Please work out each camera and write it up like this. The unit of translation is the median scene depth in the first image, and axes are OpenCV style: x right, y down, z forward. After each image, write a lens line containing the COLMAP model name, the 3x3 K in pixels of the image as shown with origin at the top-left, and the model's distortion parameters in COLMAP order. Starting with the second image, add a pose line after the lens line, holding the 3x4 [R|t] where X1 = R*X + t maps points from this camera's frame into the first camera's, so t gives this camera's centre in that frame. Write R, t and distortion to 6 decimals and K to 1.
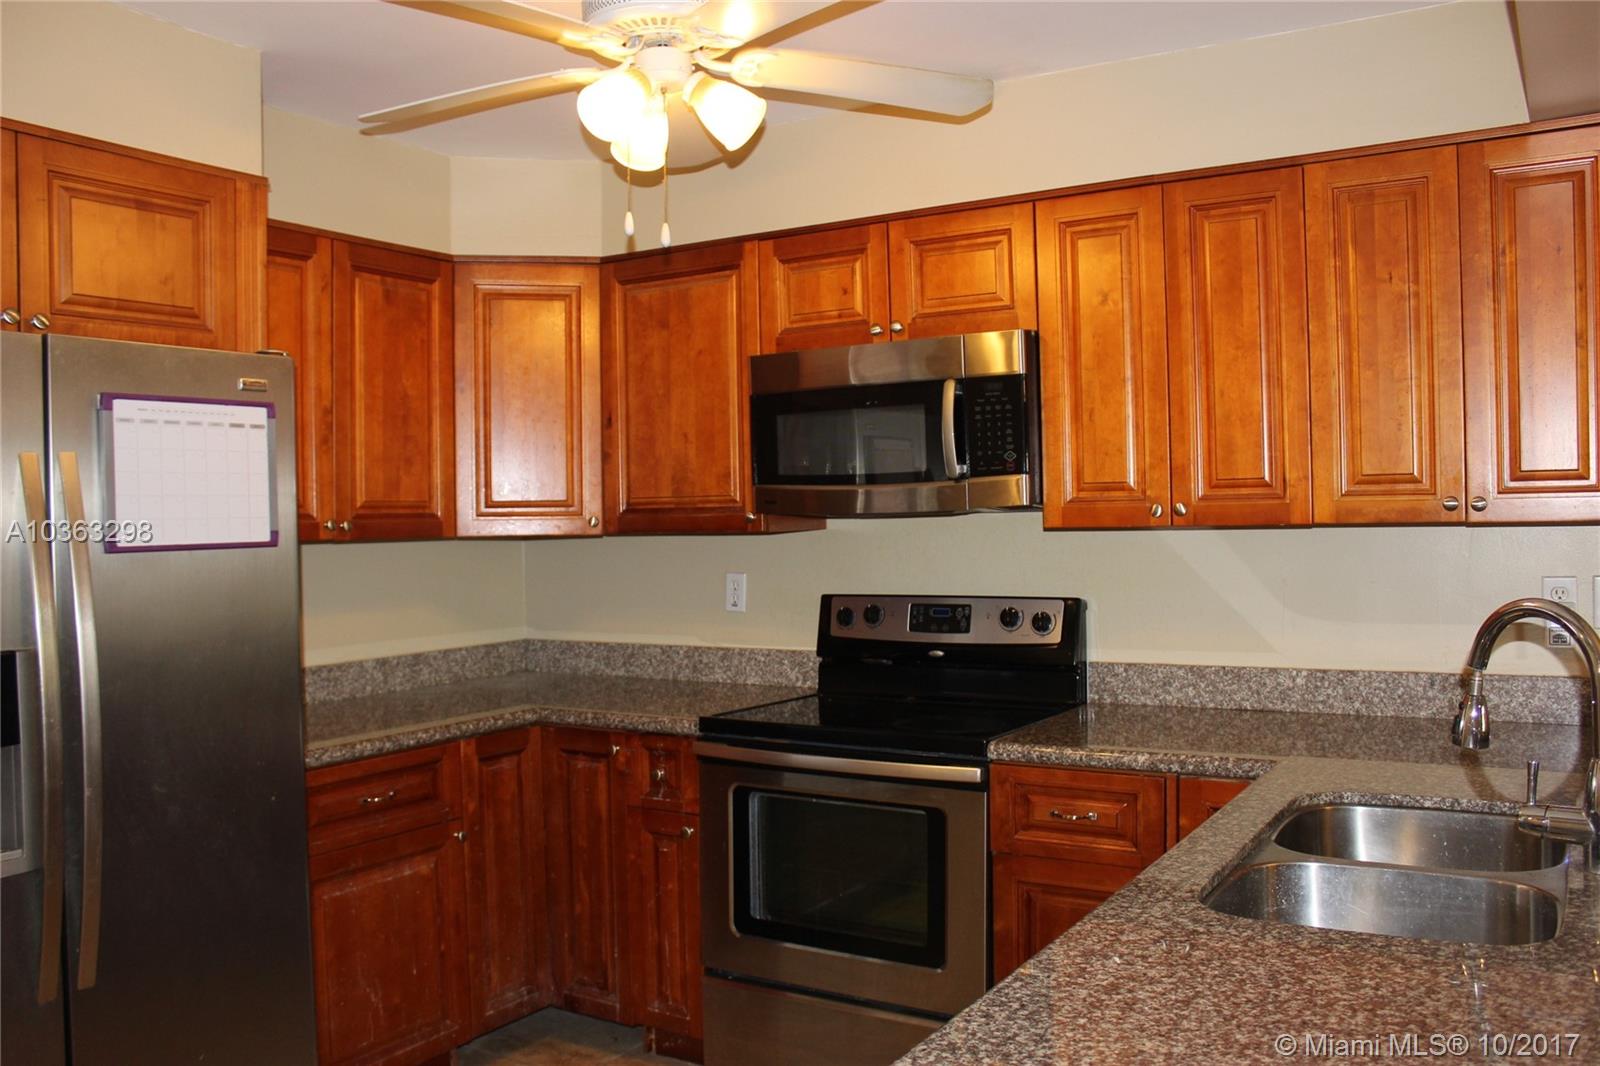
lens RADIAL K [[1332.6, 0, 767.7], [0, 1332.6, 572.8], [0, 0, 1]] dist [-0.193195, 0.190194]
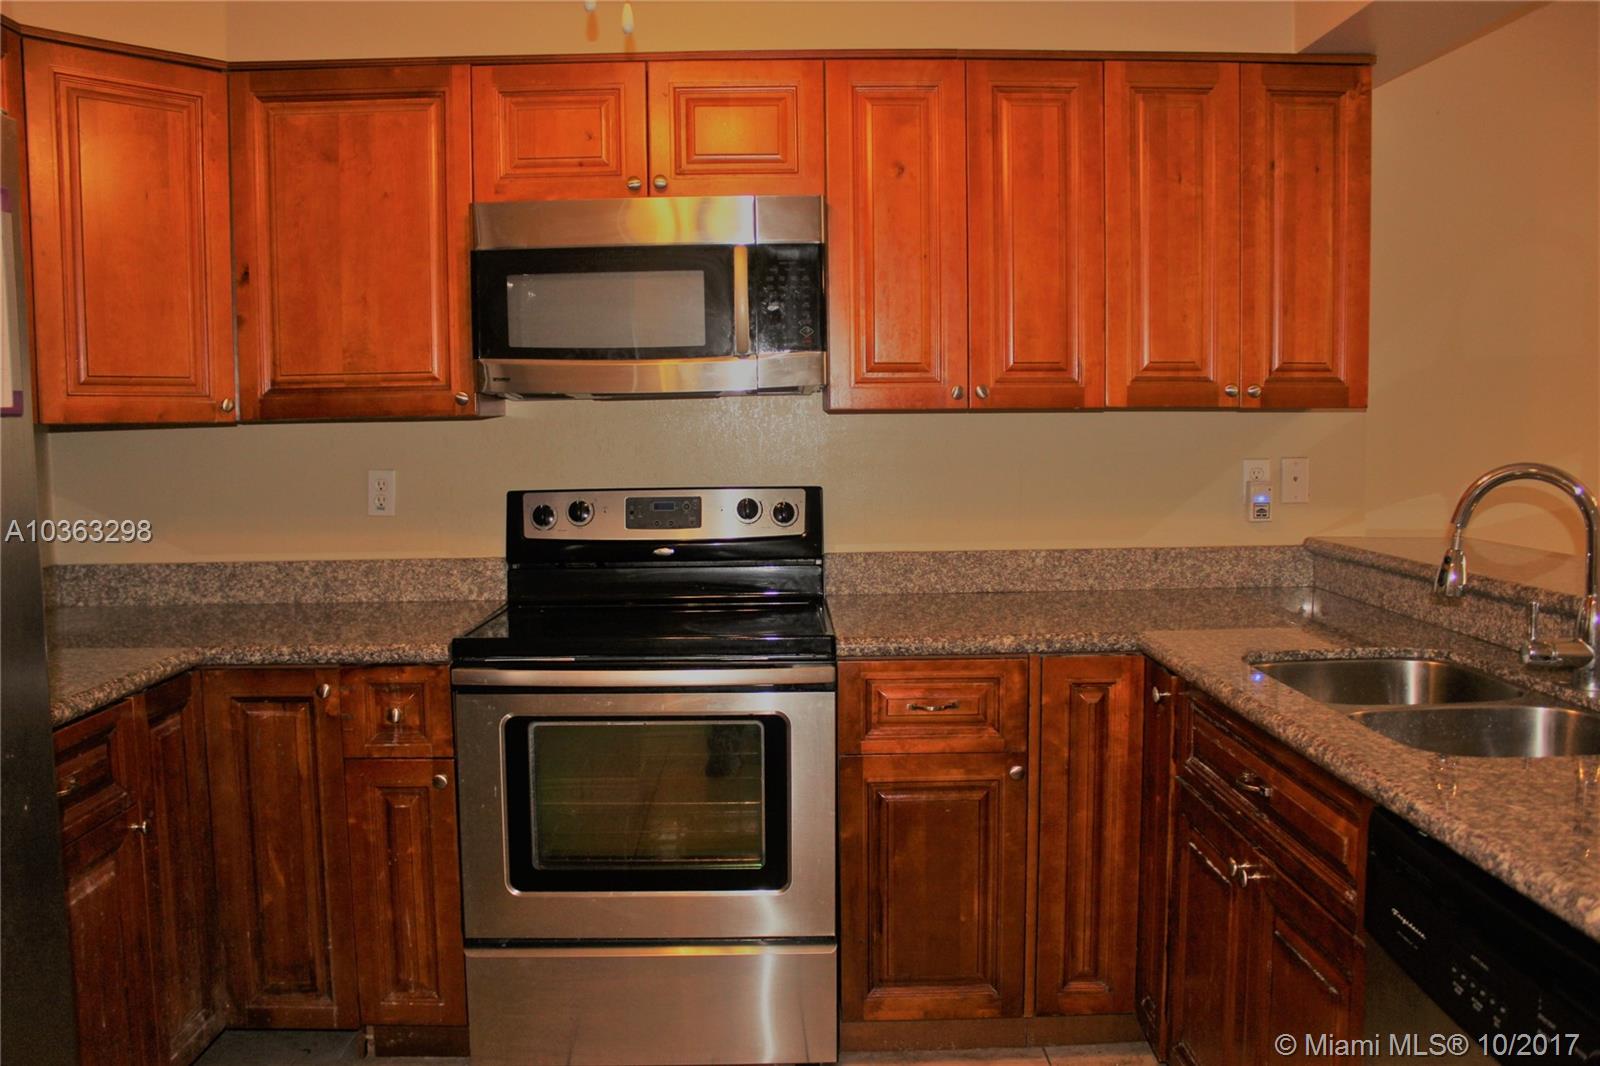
lens RADIAL K [[1332.6, 0, 767.7], [0, 1332.6, 572.8], [0, 0, 1]] dist [-0.193195, 0.190194]
pose [[0.835335, -0.051284, 0.547344, -0.318762], [0.017086, 0.997580, 0.067393, 0.015582], [-0.549476, -0.046944, 0.834190, 0.209175]]
